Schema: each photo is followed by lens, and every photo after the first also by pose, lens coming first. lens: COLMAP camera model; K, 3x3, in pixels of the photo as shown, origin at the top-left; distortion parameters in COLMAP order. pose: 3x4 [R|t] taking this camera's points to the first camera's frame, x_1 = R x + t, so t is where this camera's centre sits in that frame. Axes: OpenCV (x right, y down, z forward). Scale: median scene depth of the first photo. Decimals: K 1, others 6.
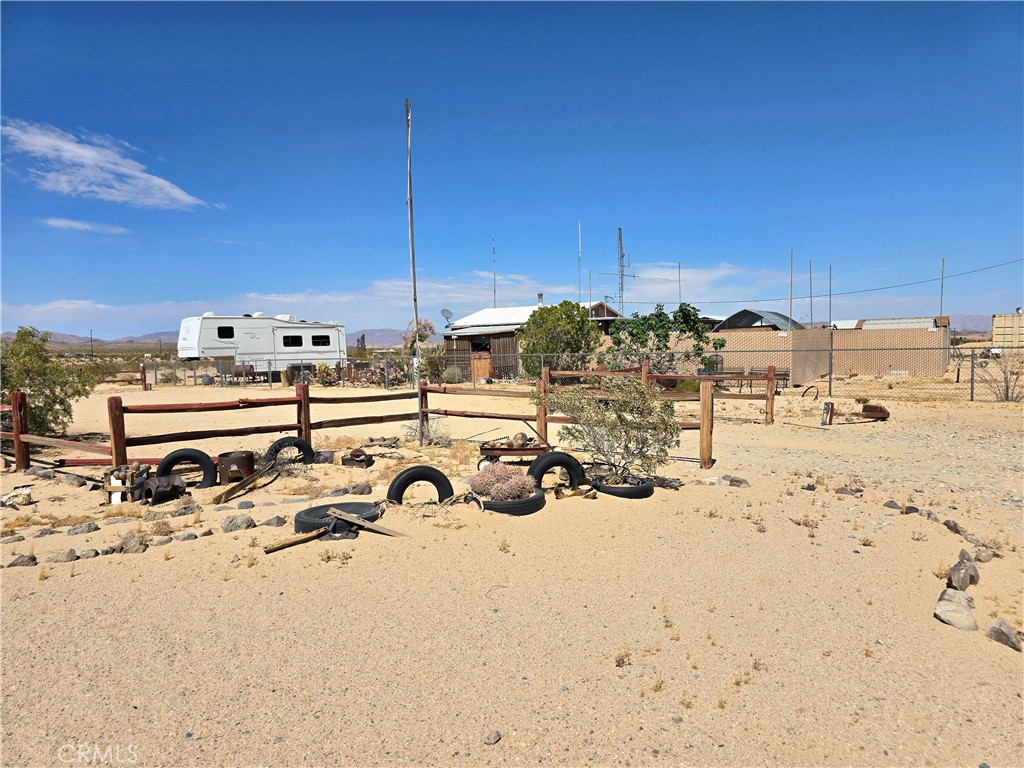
lens RADIAL K [[727.3, 0, 512.0], [0, 727.3, 384.0], [0, 0, 1]] dist [0.060877, -0.070462]
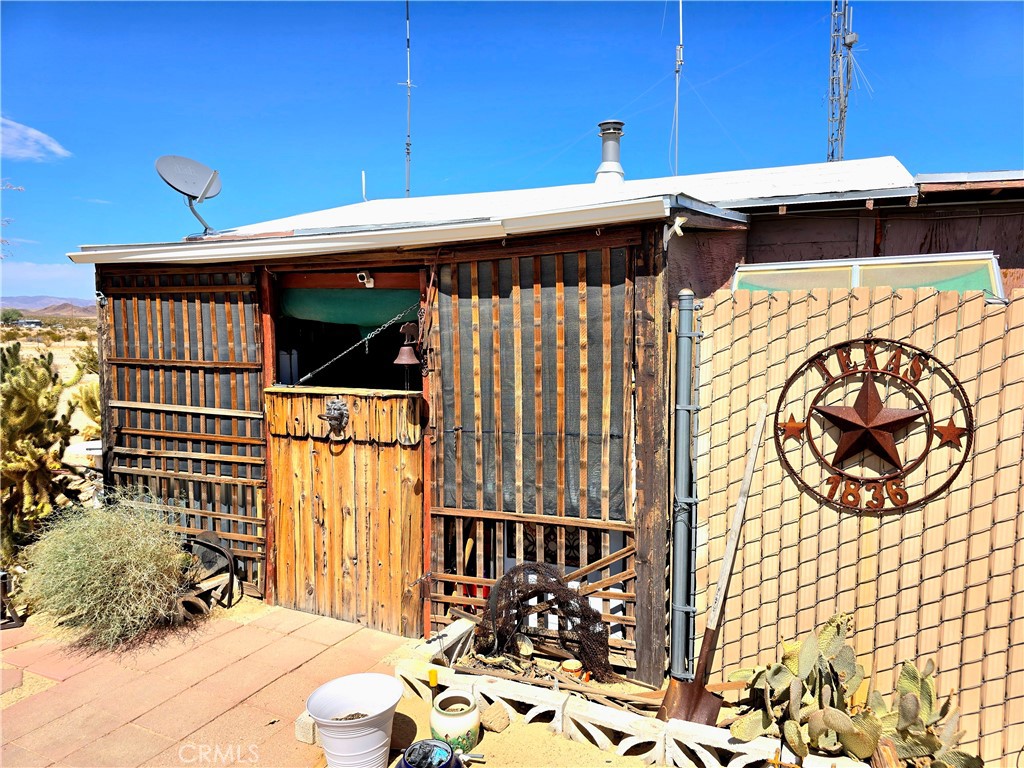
lens RADIAL K [[727.3, 0, 512.0], [0, 727.3, 384.0], [0, 0, 1]] dist [0.060877, -0.070462]
pose [[0.992378, 0.022034, 0.121248, -0.029068], [-0.024938, 0.999436, 0.022485, -0.048594], [-0.120685, -0.025337, 0.992367, 0.863653]]
